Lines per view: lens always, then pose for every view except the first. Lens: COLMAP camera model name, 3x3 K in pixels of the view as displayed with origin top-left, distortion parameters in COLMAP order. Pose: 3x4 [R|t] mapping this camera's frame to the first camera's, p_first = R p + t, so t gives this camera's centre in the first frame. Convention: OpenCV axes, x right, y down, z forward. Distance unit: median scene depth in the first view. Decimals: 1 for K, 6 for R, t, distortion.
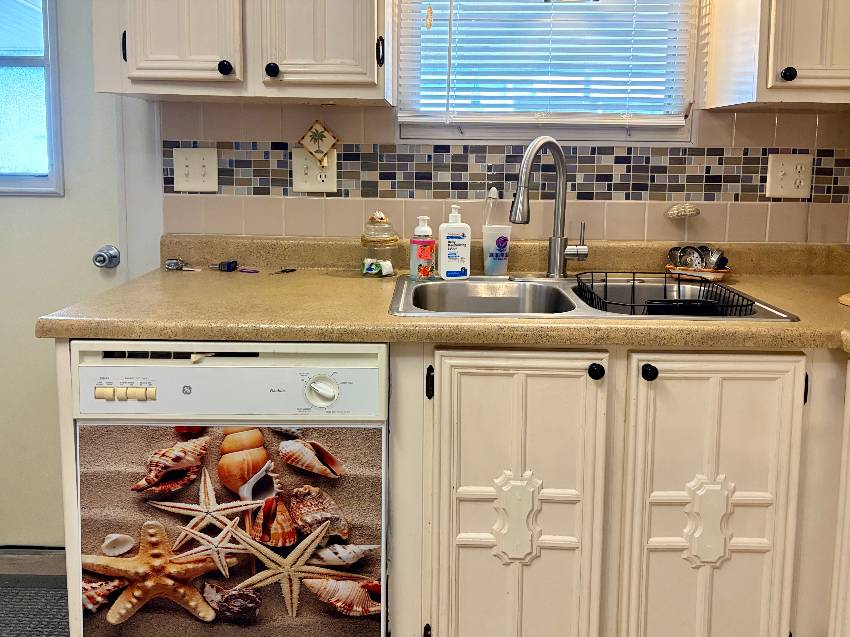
lens RADIAL K [[653.7, 0, 487.0], [0, 653.7, 232.5], [0, 0, 1]] dist [0.028666, -0.017342]
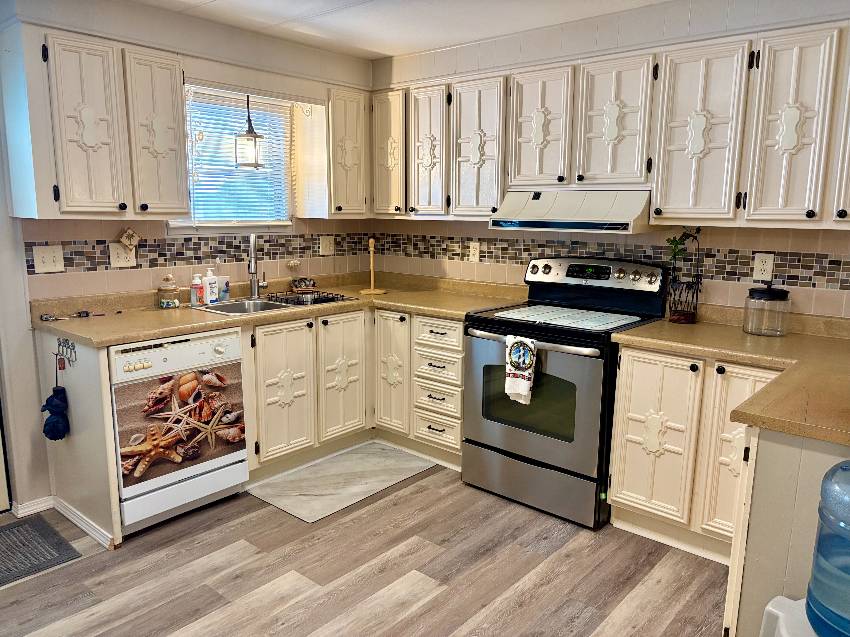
lens RADIAL K [[653.7, 0, 424.3], [0, 653.7, 318.8], [0, 0, 1]] dist [0.028666, -0.017342]
pose [[0.646867, -0.135483, 0.750472, -1.306802], [0.083113, 0.990755, 0.107222, -0.054435], [-0.758060, -0.006985, 0.652147, -0.943248]]
